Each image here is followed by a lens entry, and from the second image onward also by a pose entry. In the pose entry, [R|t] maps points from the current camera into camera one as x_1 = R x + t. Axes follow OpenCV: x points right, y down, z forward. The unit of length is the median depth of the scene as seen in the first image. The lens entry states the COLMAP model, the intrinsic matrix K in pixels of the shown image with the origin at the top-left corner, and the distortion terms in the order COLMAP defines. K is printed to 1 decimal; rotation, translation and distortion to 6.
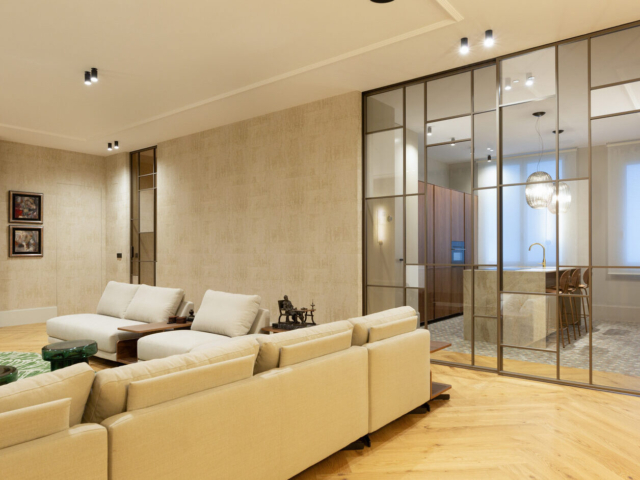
lens RADIAL K [[476.2, 0, 311.9], [0, 476.2, 250.8], [0, 0, 1]] dist [0.001704, 0.001157]
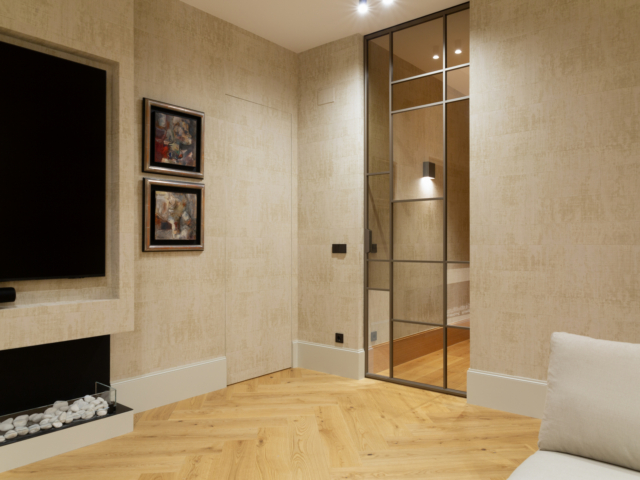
lens RADIAL K [[478.3, 0, 317.0], [0, 478.3, 246.0], [0, 0, 1]] dist [-0.007293, 0.006138]
pose [[0.999984, 0.003051, -0.004803, -0.638549], [-0.003007, 0.999953, 0.009201, 0.004507], [0.004830, -0.009187, 0.999946, 0.761631]]
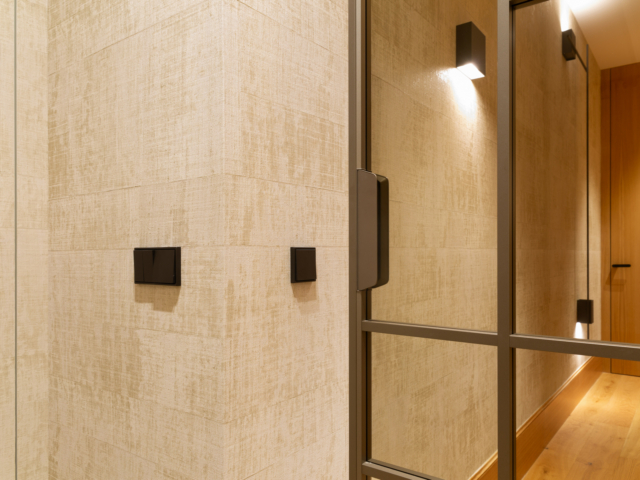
lens RADIAL K [[478.3, 0, 321.2], [0, 478.3, 246.0], [0, 0, 1]] dist [-0.007293, 0.006138]
pose [[0.997867, 0.002212, 0.065248, -0.558202], [-0.001568, 0.999950, -0.009915, 0.009258], [-0.065267, 0.009791, 0.997820, 1.319432]]
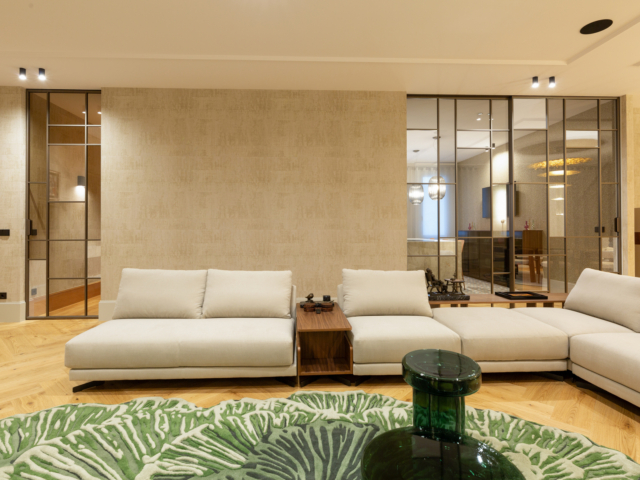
lens RADIAL K [[351.5, 0, 307.5], [0, 351.5, 225.4], [0, 0, 1]] dist [0.007765, -0.002669]
pose [[0.744826, 0.008629, 0.667203, -0.627553], [-0.002209, 0.999943, -0.010466, 0.005687], [-0.667255, 0.006322, 0.744802, 0.480487]]
